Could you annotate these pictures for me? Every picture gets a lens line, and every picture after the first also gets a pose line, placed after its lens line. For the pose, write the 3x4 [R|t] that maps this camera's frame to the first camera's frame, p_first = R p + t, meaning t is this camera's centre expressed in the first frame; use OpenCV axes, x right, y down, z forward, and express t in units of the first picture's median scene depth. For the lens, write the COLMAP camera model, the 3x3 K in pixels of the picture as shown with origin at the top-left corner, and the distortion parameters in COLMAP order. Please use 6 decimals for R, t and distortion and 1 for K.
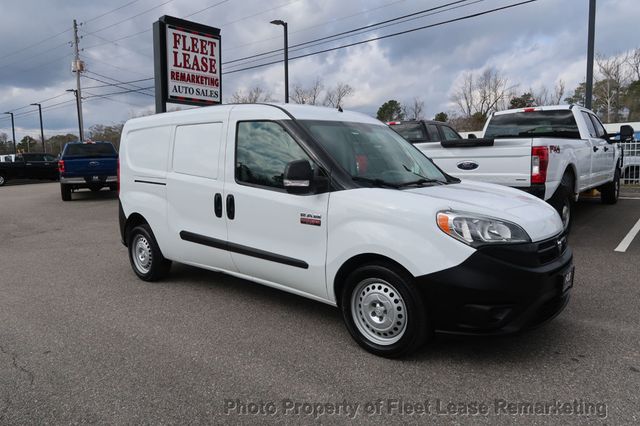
lens RADIAL K [[443.5, 0, 318.5], [0, 443.5, 213.3], [0, 0, 1]] dist [-0.032804, 0.014607]
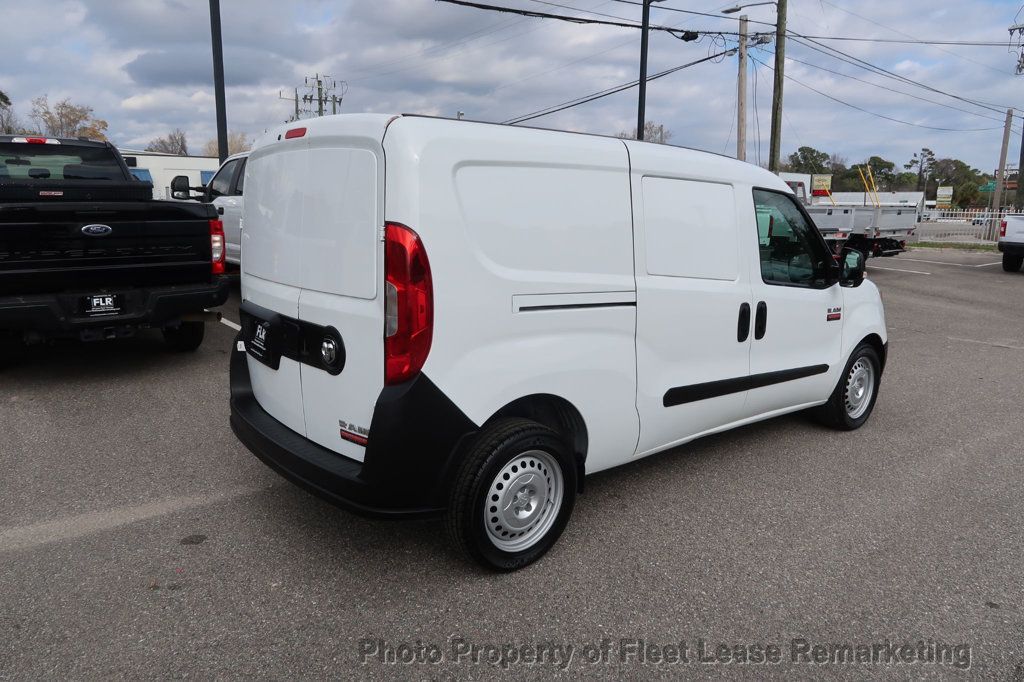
lens RADIAL K [[709.6, 0, 510.4], [0, 709.6, 349.0], [0, 0, 1]] dist [-0.032804, 0.014607]
pose [[0.162321, -0.172901, 0.971472, -0.297090], [0.098594, 0.982443, 0.158380, -0.040417], [-0.981800, 0.070073, 0.176518, 0.275679]]
